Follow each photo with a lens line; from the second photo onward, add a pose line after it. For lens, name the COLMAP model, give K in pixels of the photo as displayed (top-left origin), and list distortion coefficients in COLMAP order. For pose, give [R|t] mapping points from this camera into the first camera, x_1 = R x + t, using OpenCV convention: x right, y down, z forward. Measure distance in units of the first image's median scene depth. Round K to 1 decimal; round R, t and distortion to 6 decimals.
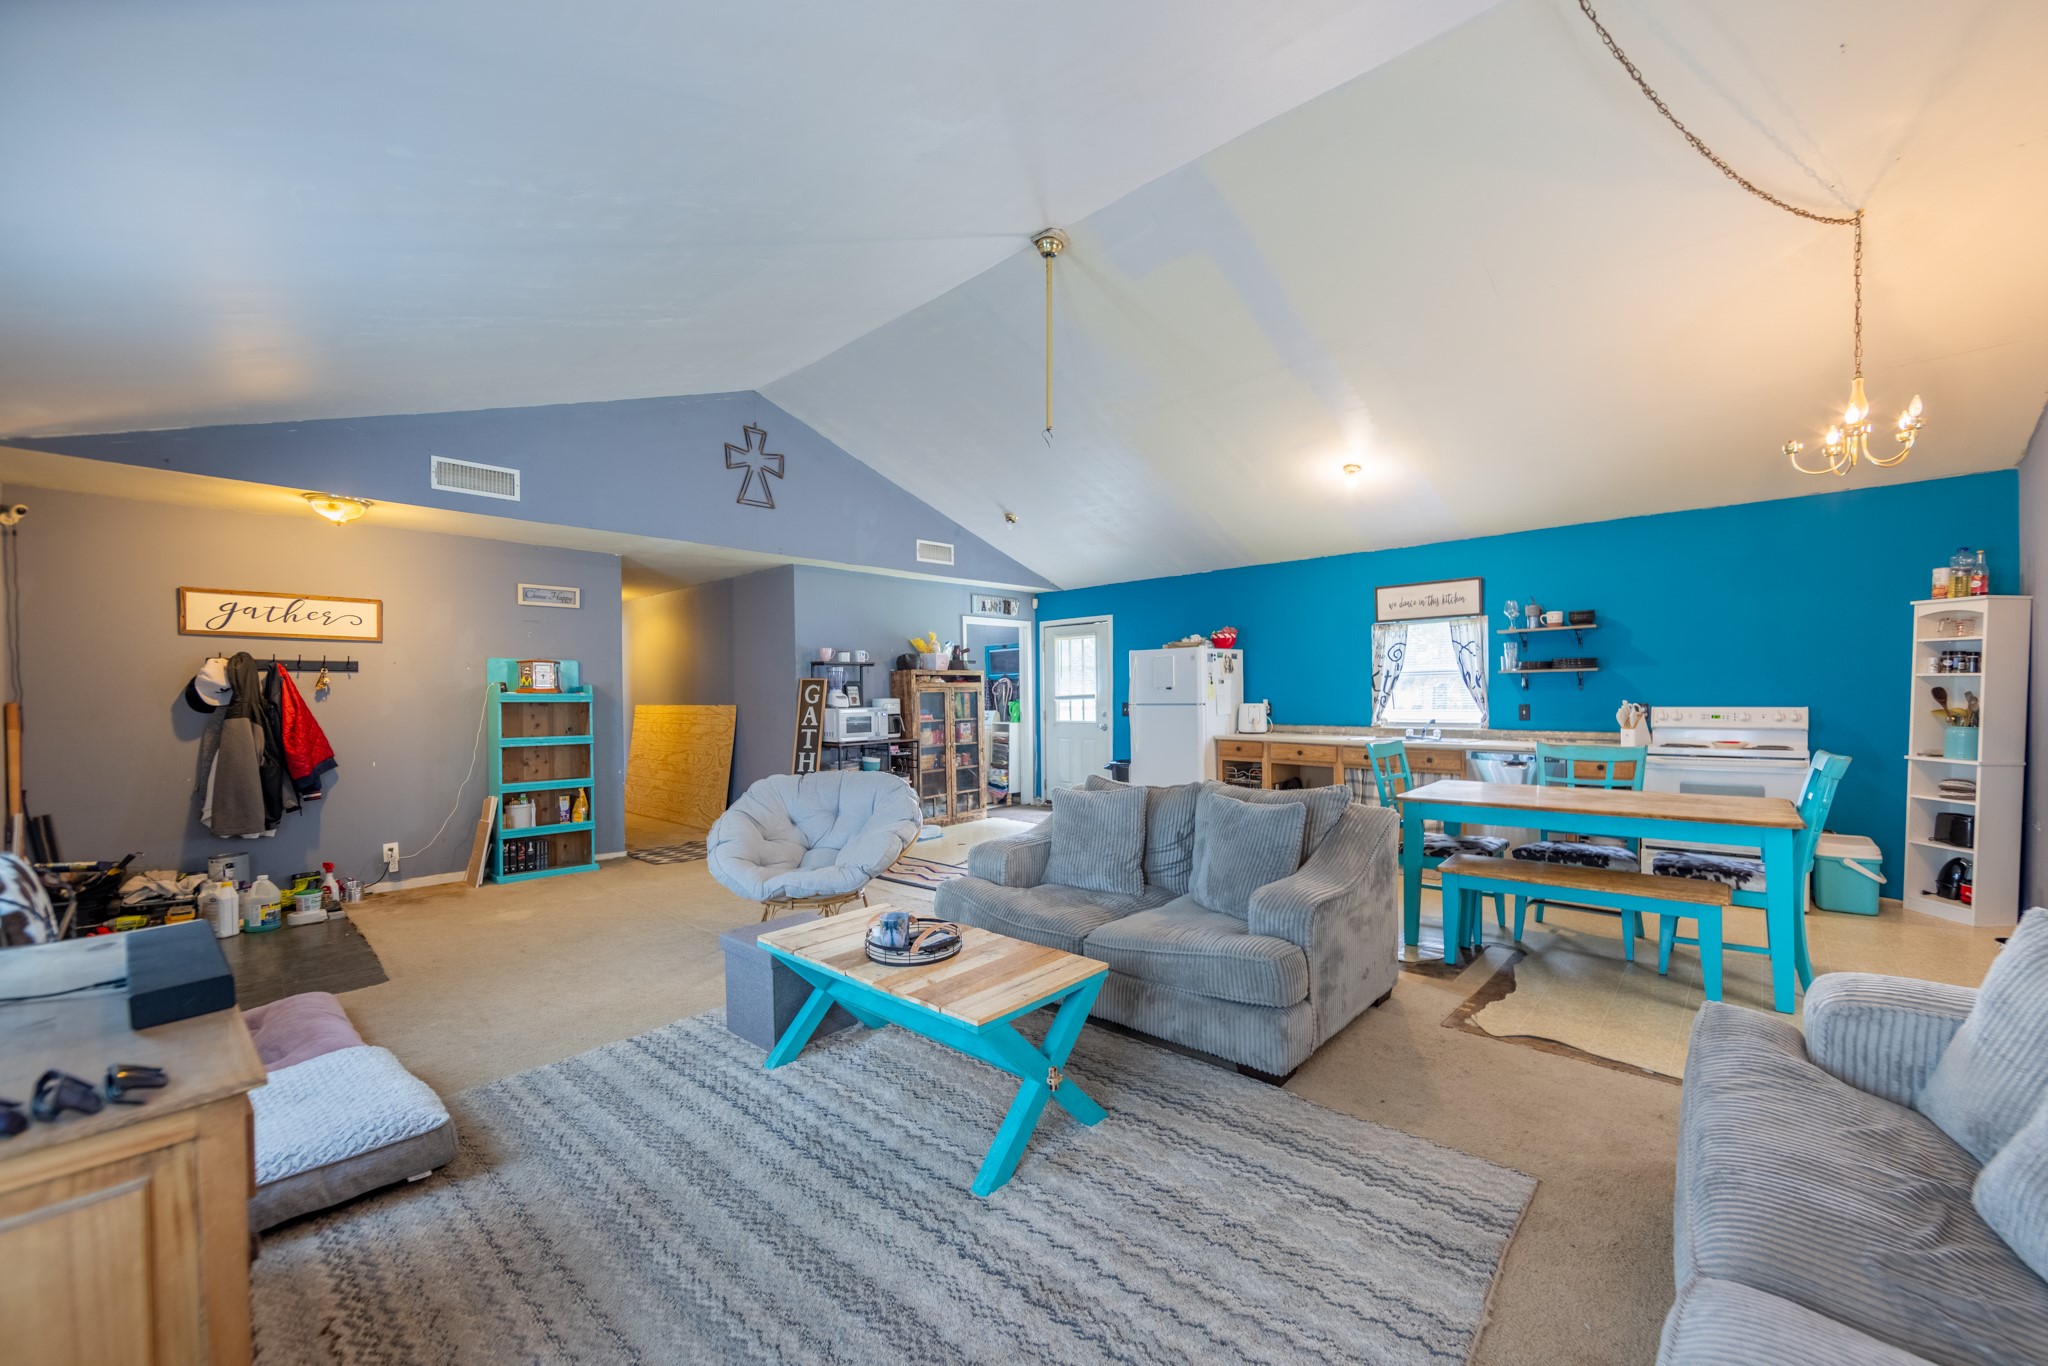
lens RADIAL K [[829.7, 0, 1036.2], [0, 829.7, 707.8], [0, 0, 1]] dist [-0.001325, -0.000310]
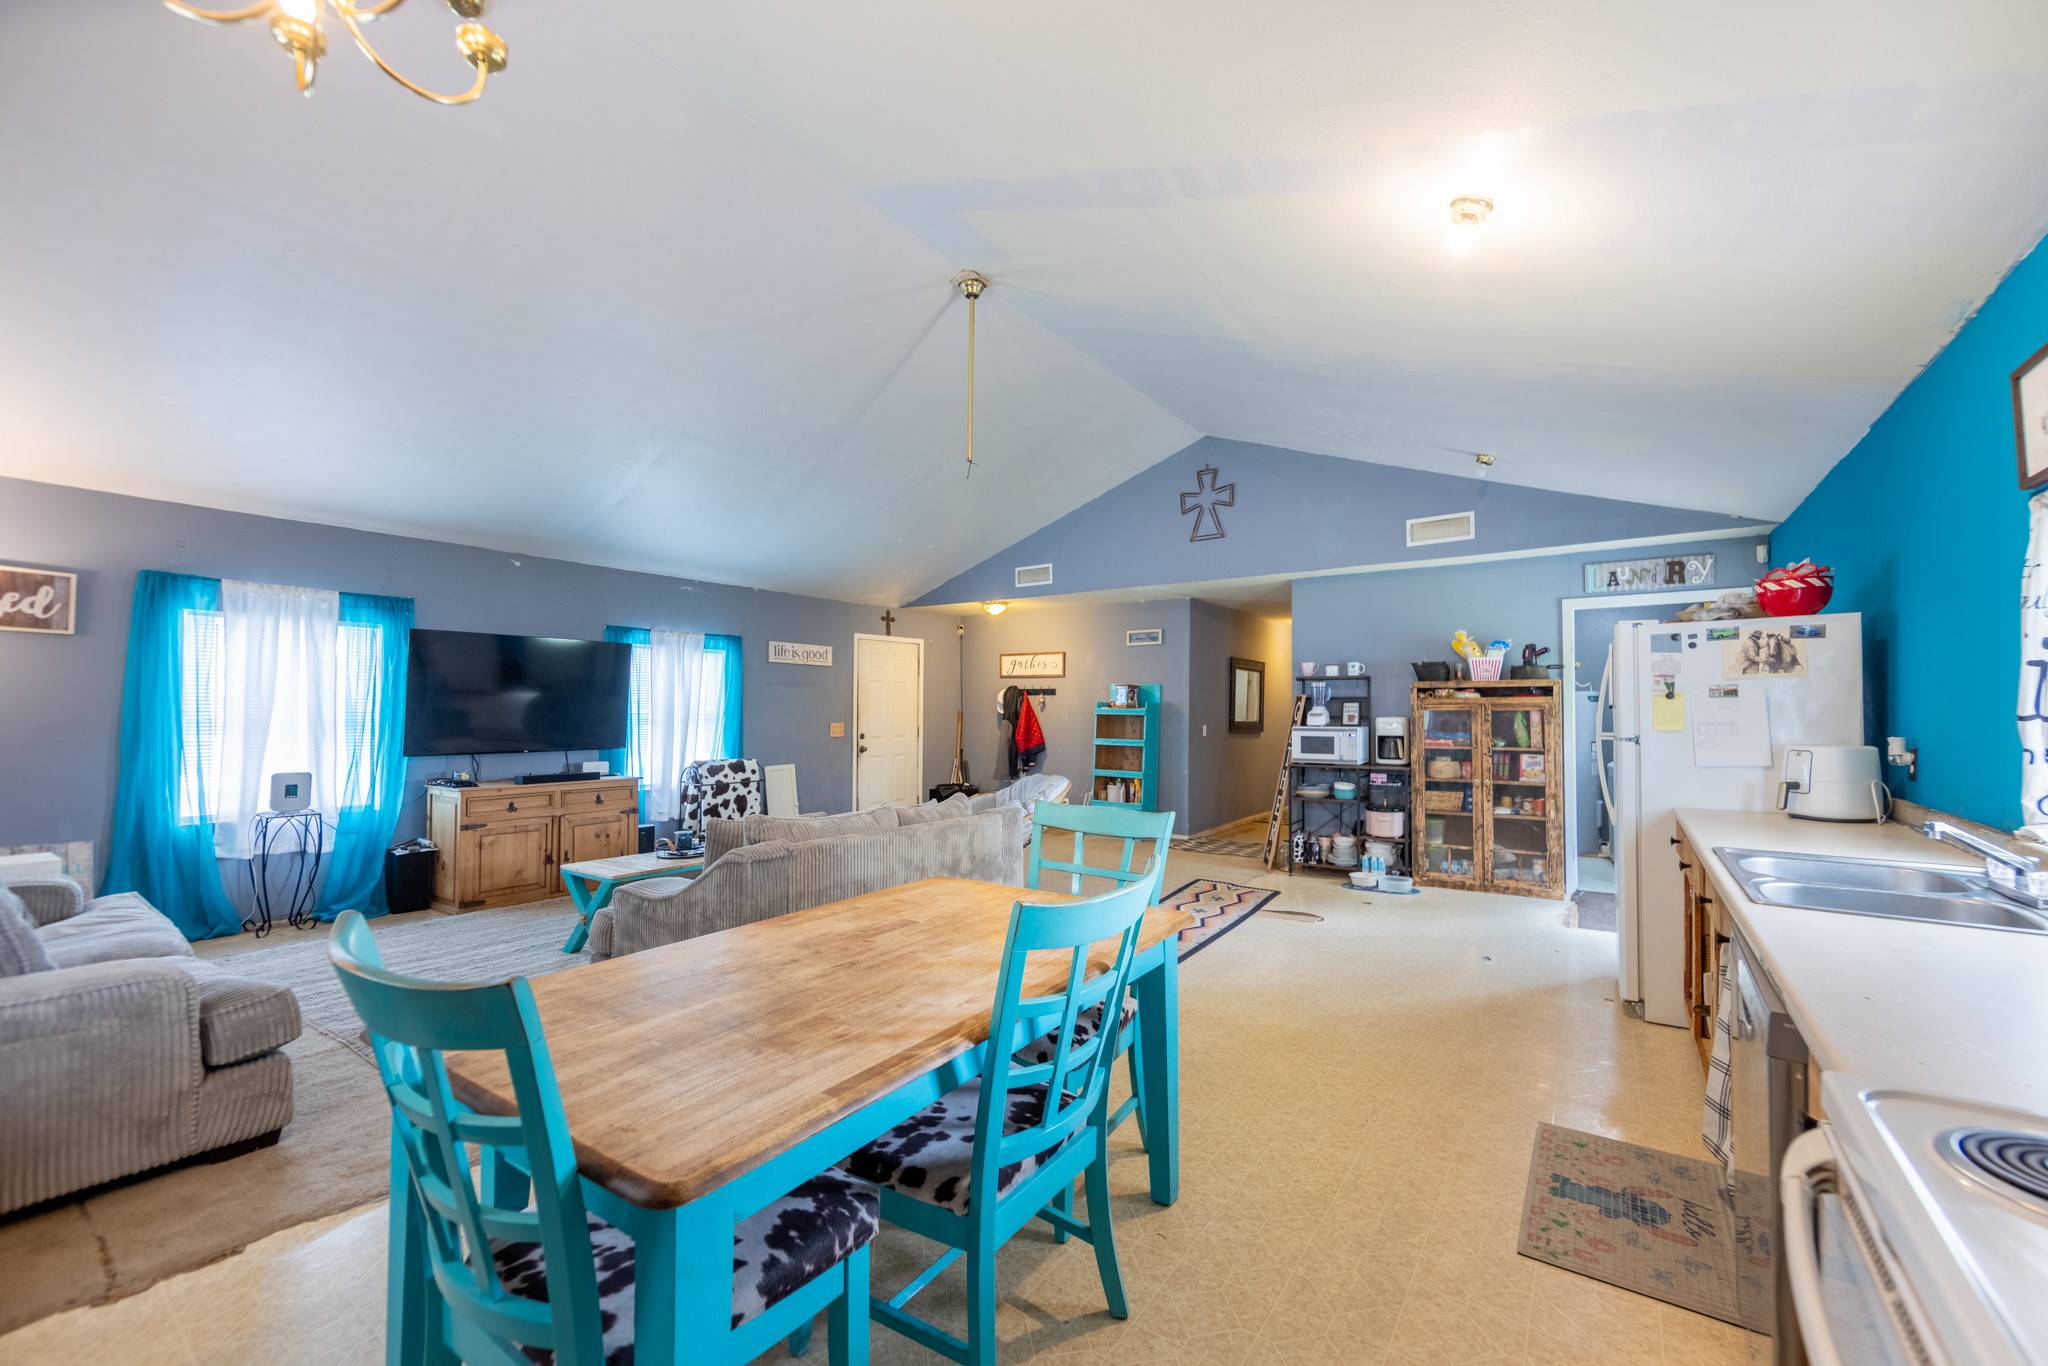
lens RADIAL K [[829.7, 0, 1036.2], [0, 829.7, 707.8], [0, 0, 1]] dist [-0.001325, -0.000310]
pose [[0.110209, 0.005545, -0.993893, 0.732679], [-0.021131, 0.999771, 0.003235, -0.018563], [0.993684, 0.020645, 0.110301, 0.656248]]
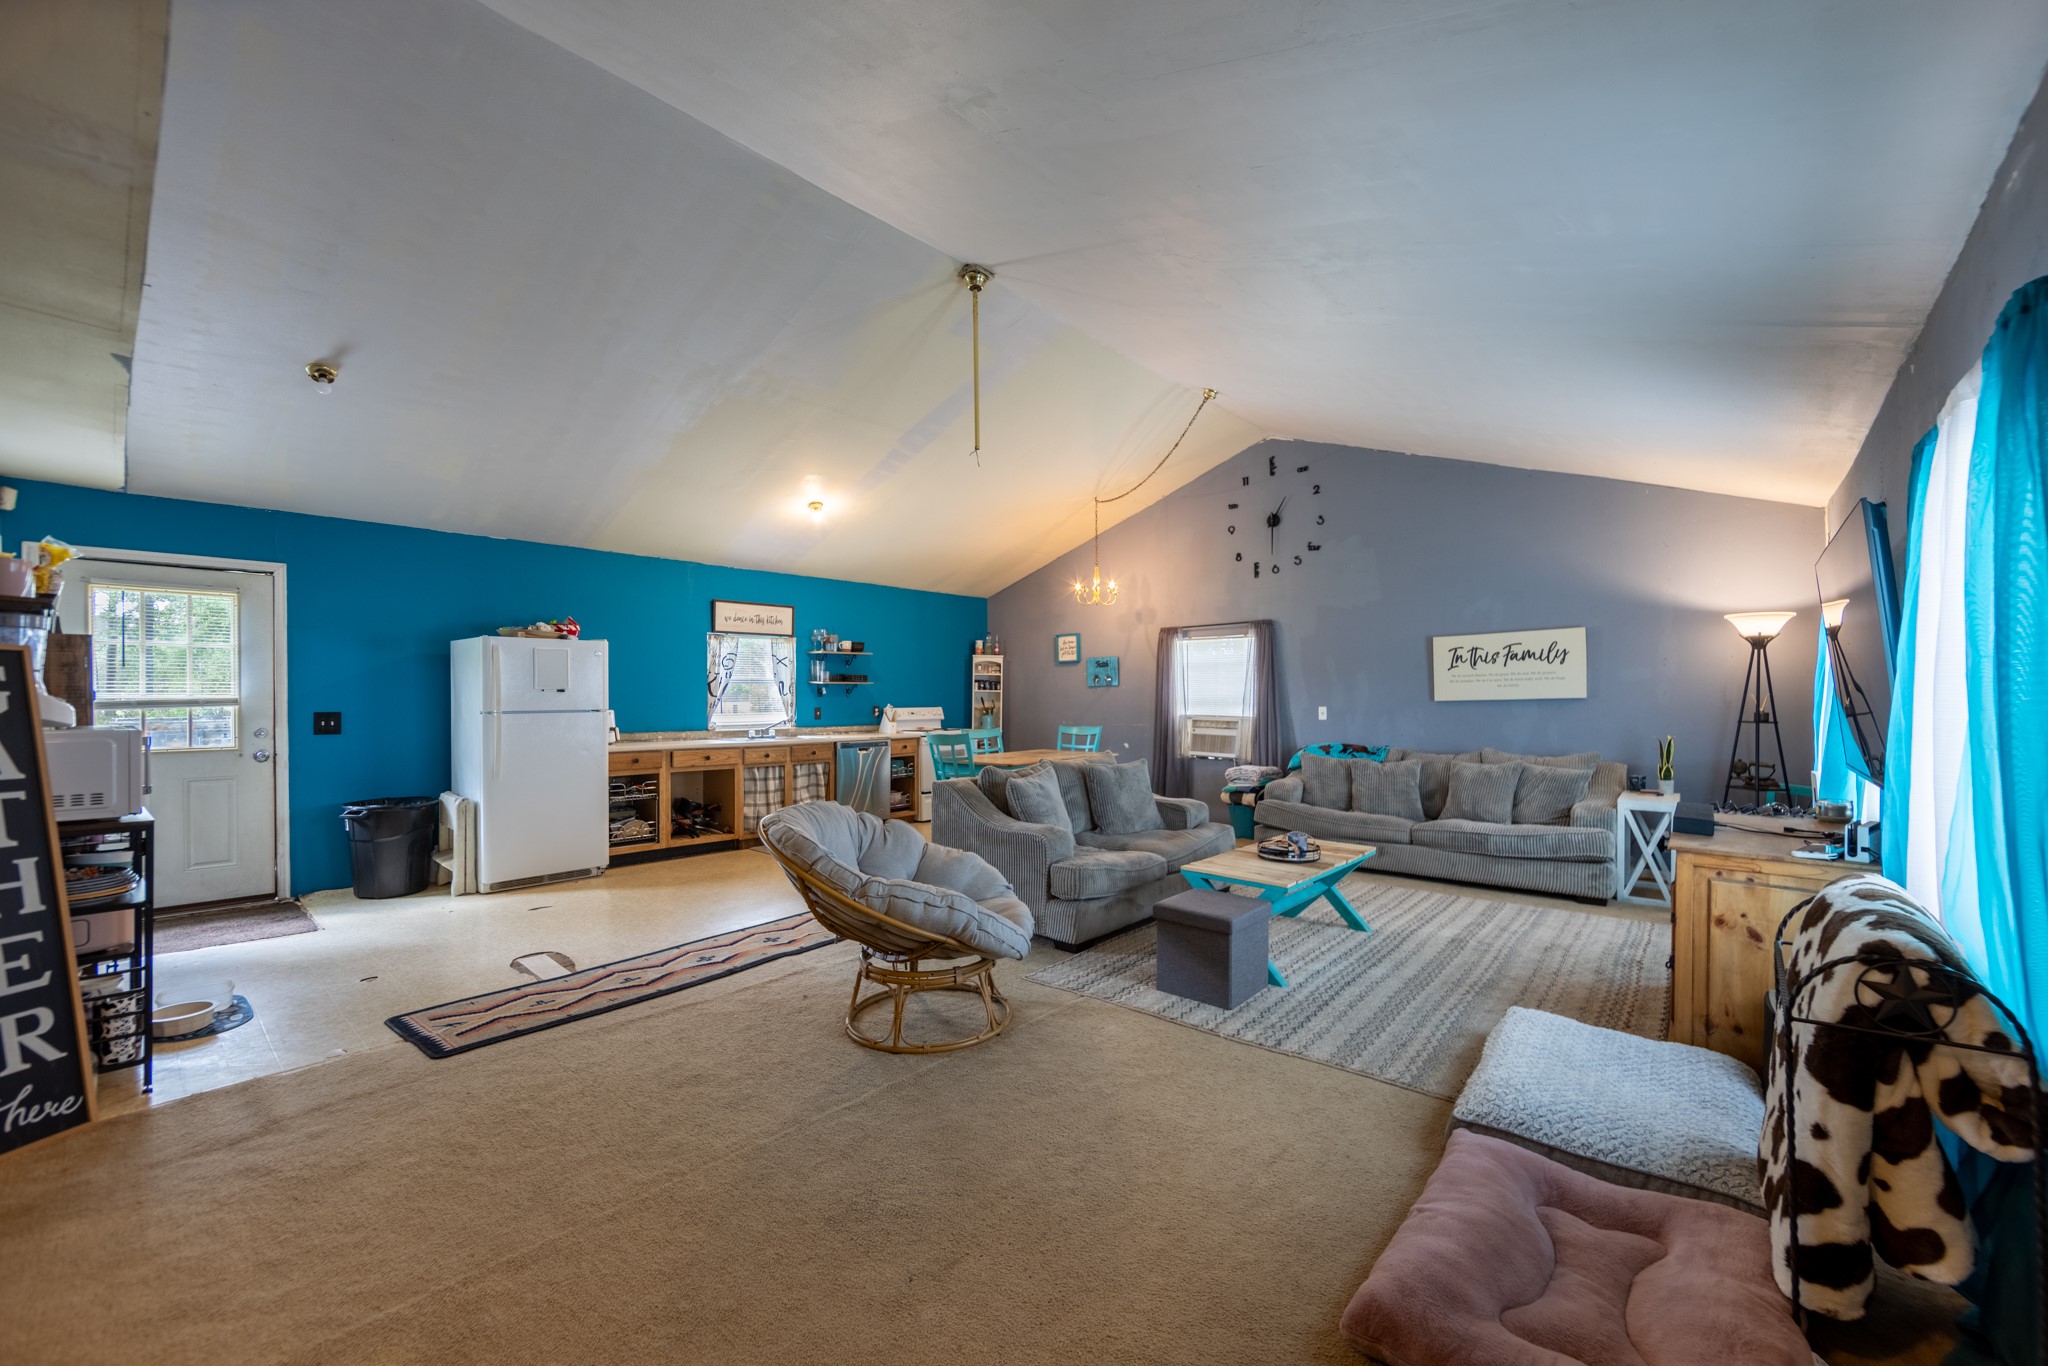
lens RADIAL K [[789.0, 0, 1064.5], [0, 789.0, 705.7], [0, 0, 1]] dist [-0.000225, -0.000096]
pose [[-0.042608, -0.002509, 0.999089, -0.665595], [0.019666, 0.999801, 0.003349, -0.003219], [-0.998898, 0.019790, -0.042550, 0.636505]]
